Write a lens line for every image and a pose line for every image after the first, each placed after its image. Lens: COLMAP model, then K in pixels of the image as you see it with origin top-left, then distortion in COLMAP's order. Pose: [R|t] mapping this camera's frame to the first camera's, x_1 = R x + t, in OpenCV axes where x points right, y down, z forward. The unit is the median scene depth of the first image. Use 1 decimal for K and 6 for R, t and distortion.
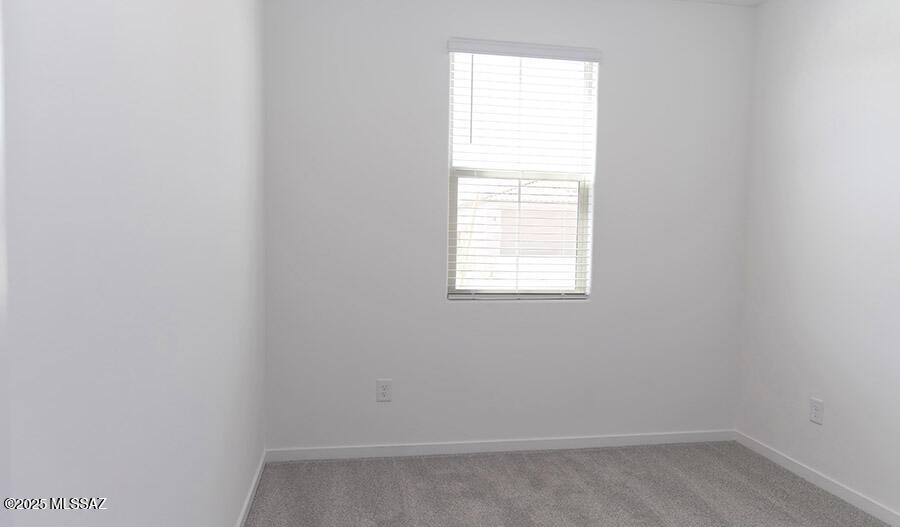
lens RADIAL K [[641.8, 0, 444.9], [0, 641.8, 265.9], [0, 0, 1]] dist [0.016471, -0.015207]
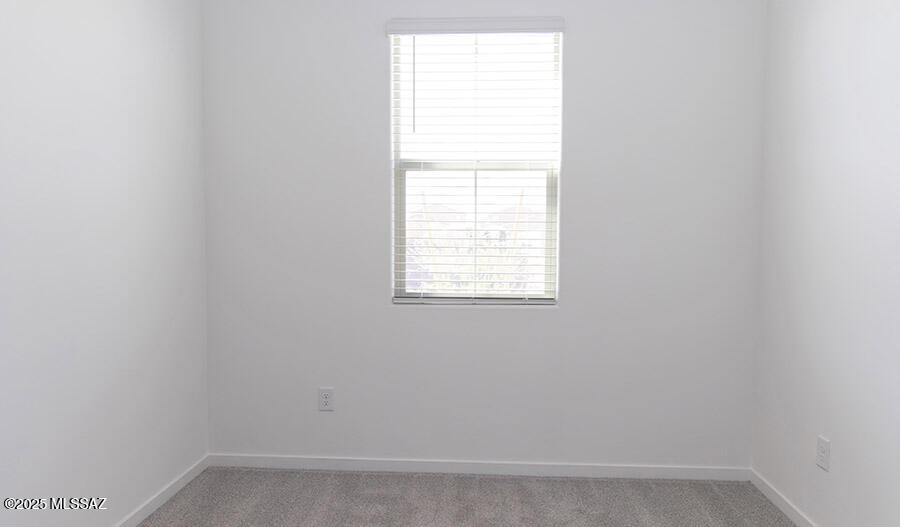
lens RADIAL K [[641.8, 0, 452.0], [0, 641.8, 263.2], [0, 0, 1]] dist [0.016471, -0.015207]
pose [[0.968555, -0.003963, -0.248770, 0.311874], [0.002465, 0.999977, -0.006333, 0.000564], [0.248789, 0.005520, 0.968542, 0.126757]]
